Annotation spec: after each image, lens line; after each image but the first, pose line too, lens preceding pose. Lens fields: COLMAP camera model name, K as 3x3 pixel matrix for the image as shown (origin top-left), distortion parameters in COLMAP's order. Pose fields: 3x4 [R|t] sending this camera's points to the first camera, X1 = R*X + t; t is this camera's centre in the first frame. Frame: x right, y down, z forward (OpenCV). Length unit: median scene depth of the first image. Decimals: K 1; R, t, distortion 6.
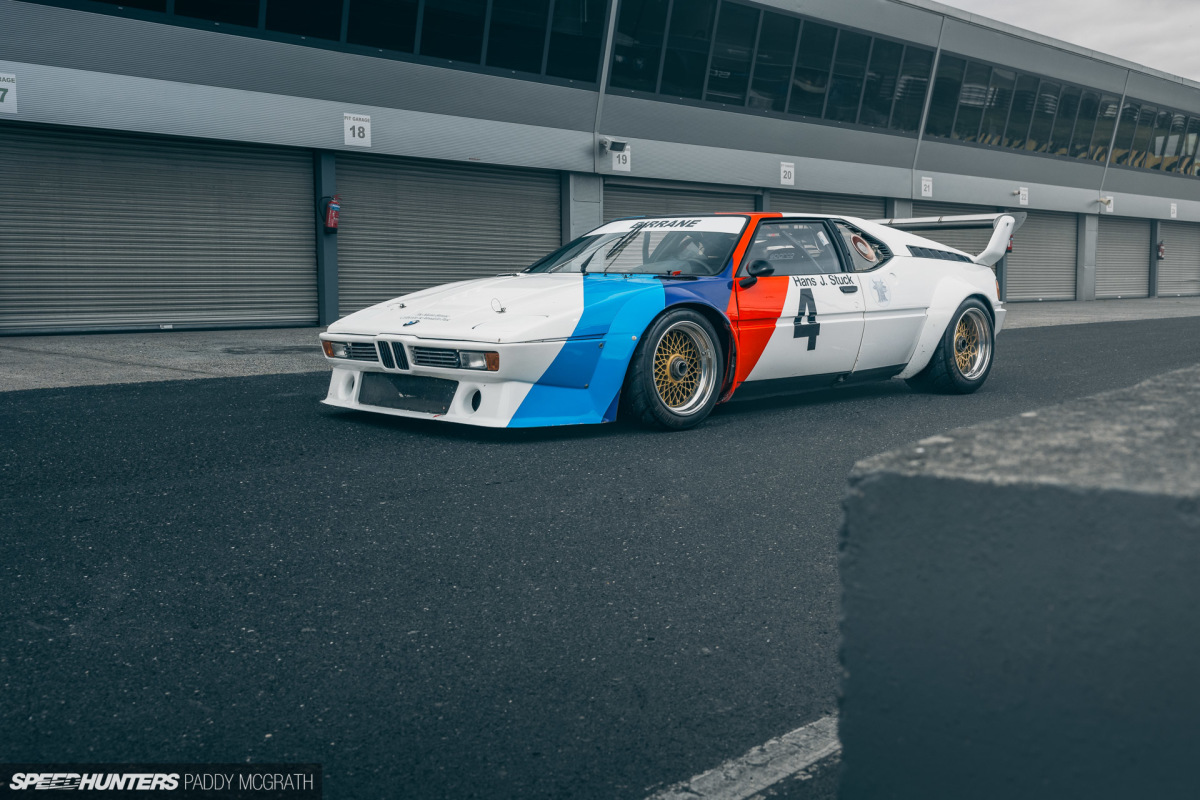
lens RADIAL K [[1207.6, 0, 600.0], [0, 1207.6, 400.0], [0, 0, 1]] dist [0.004580, 0.004554]
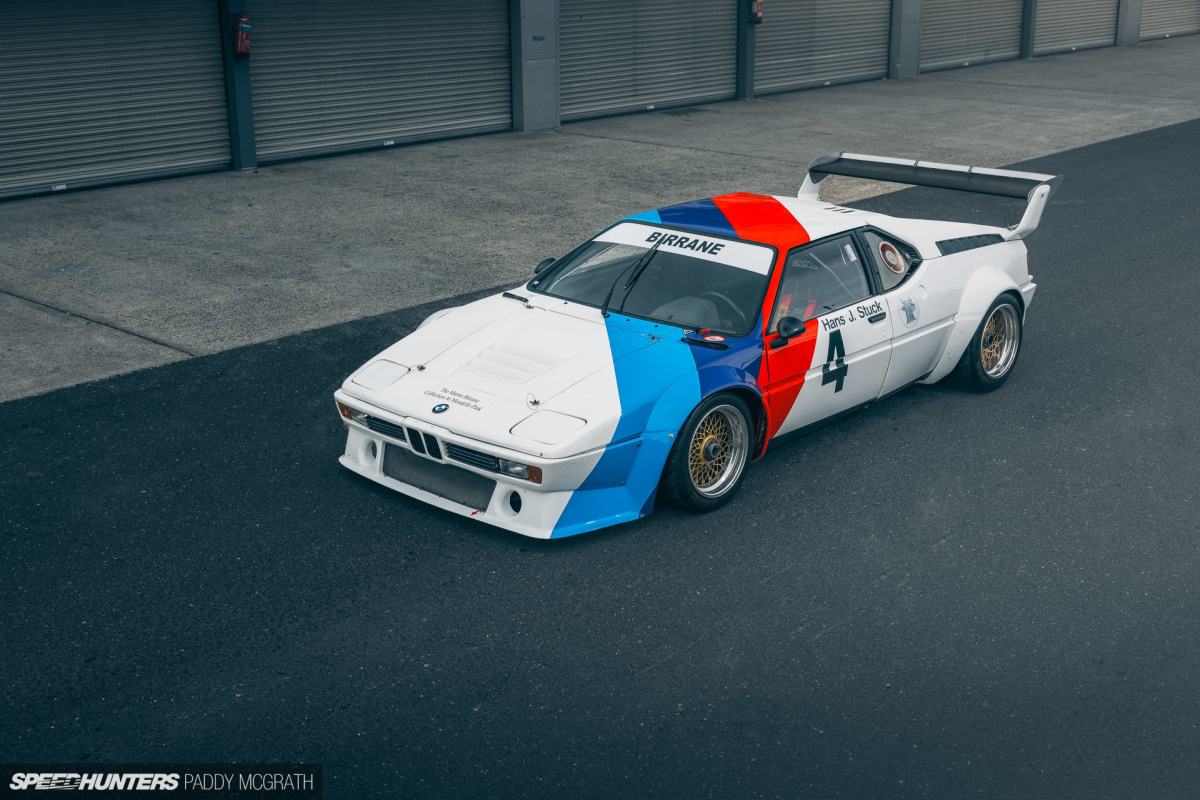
lens RADIAL K [[1503.3, 0, 600.0], [0, 1503.3, 400.0], [0, 0, 1]] dist [-0.006507, -0.047661]
pose [[0.998540, -0.017468, 0.051110, -0.079413], [0.006550, 0.978439, 0.206430, -0.286149], [-0.053613, -0.205794, 0.977126, -0.176451]]
